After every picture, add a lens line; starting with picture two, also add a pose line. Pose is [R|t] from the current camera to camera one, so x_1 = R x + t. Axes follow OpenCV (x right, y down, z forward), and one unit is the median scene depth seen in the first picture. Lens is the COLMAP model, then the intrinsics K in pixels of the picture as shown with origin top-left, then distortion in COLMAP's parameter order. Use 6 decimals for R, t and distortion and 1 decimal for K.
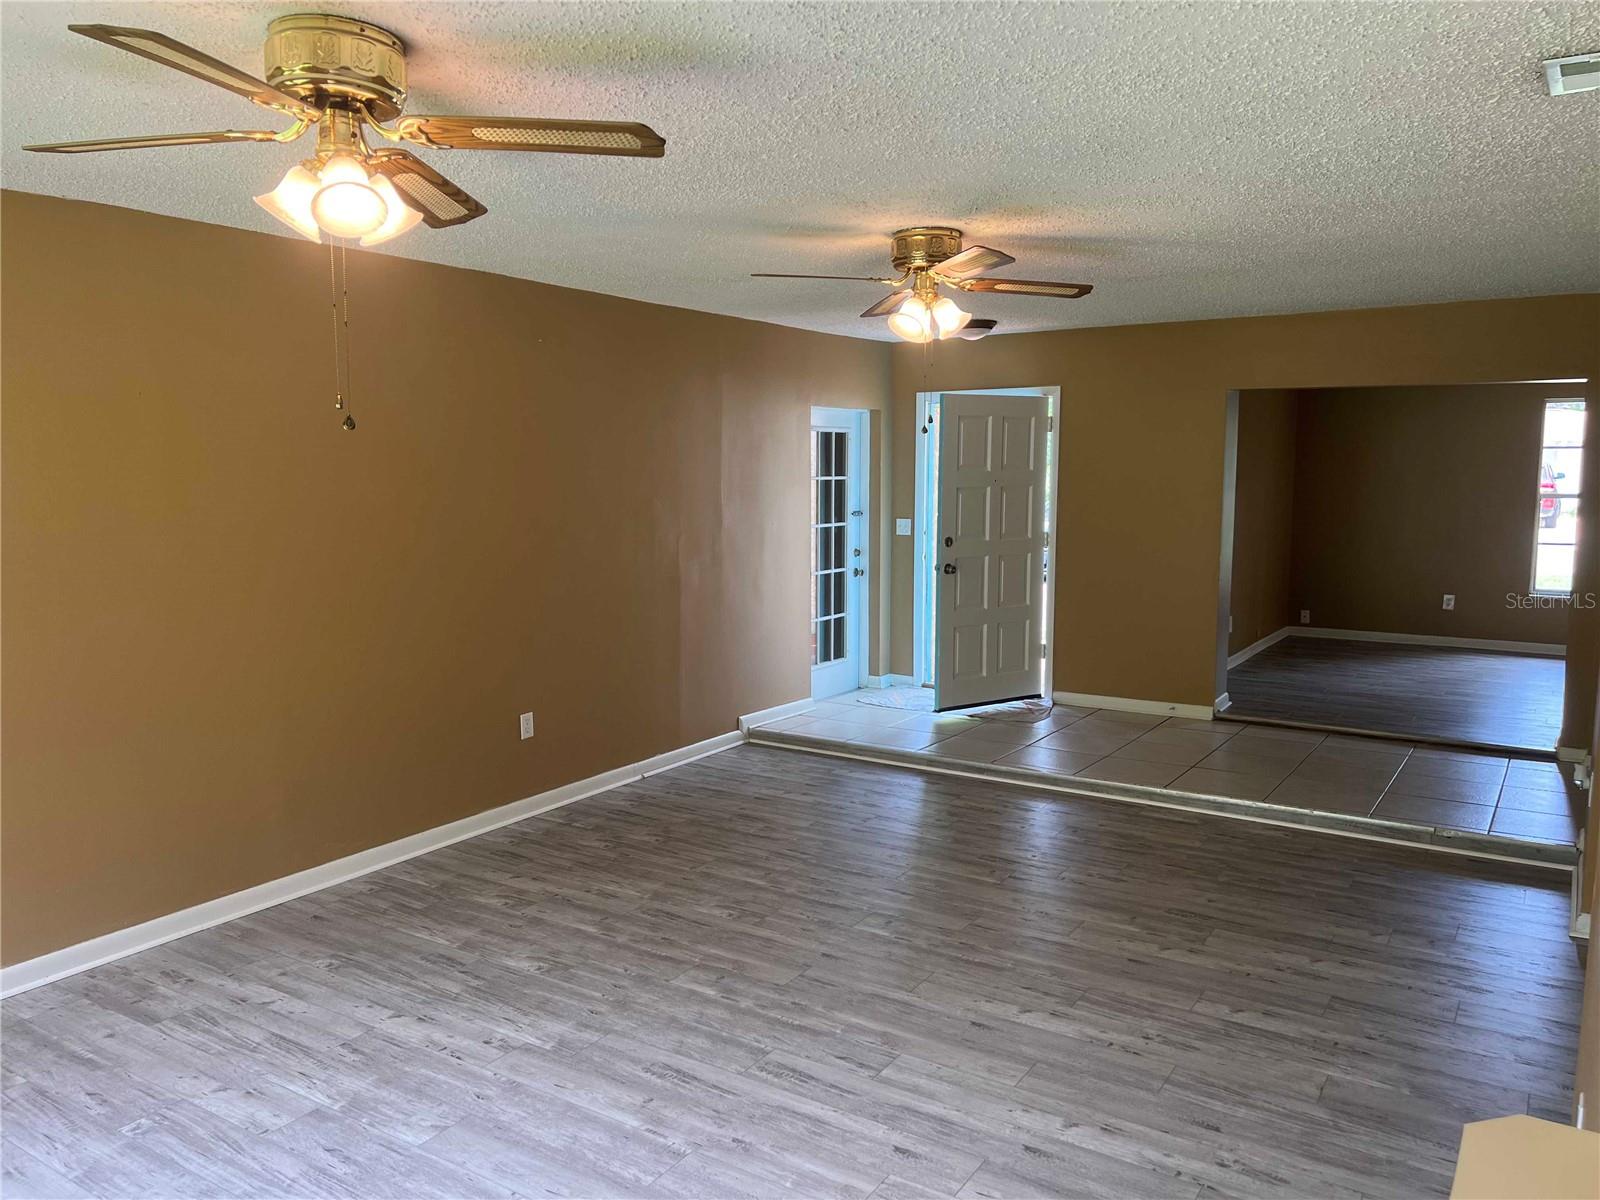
lens RADIAL K [[1194.7, 0, 800.0], [0, 1194.7, 600.0], [0, 0, 1]] dist [0.093643, -0.137914]
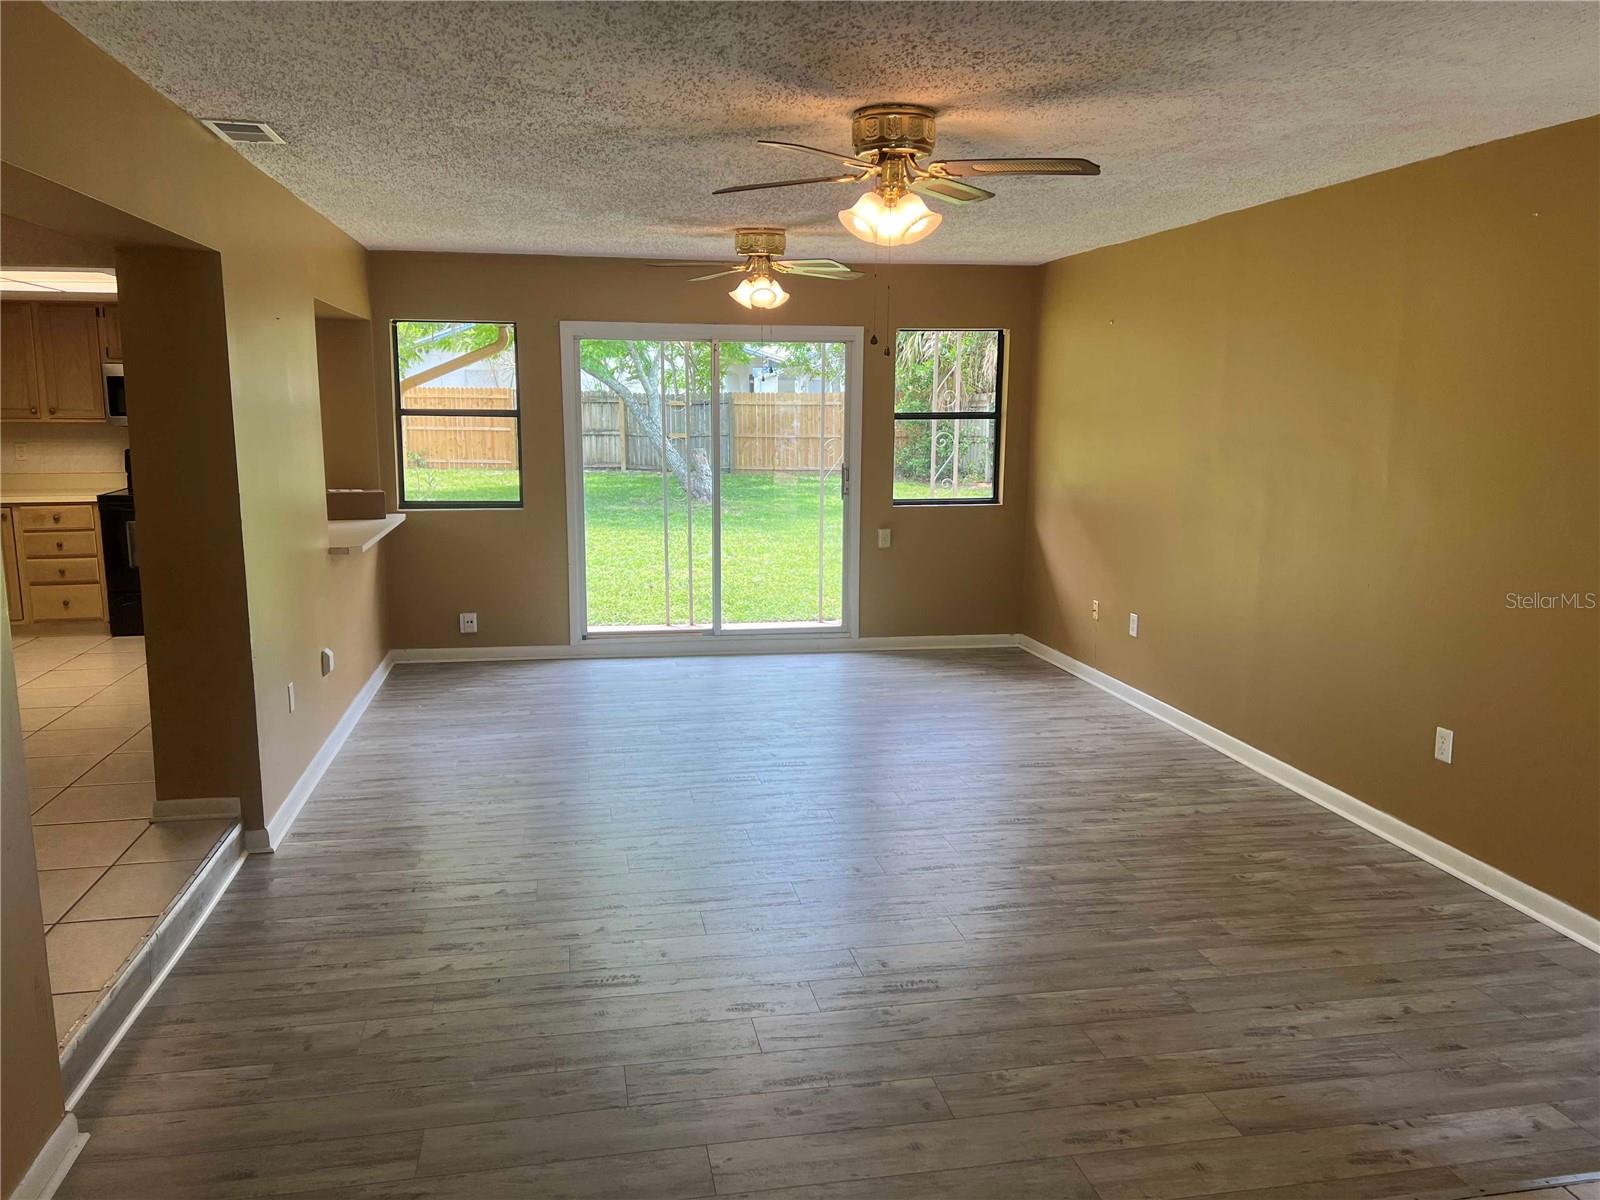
lens RADIAL K [[1211.3, 0, 785.2], [0, 1211.3, 598.4], [0, 0, 1]] dist [0.011931, -0.000288]
pose [[-0.727143, 0.108552, -0.677849, 0.671814], [-0.084106, 0.965893, 0.244901, -0.157920], [0.681314, 0.235089, -0.693213, 1.417024]]
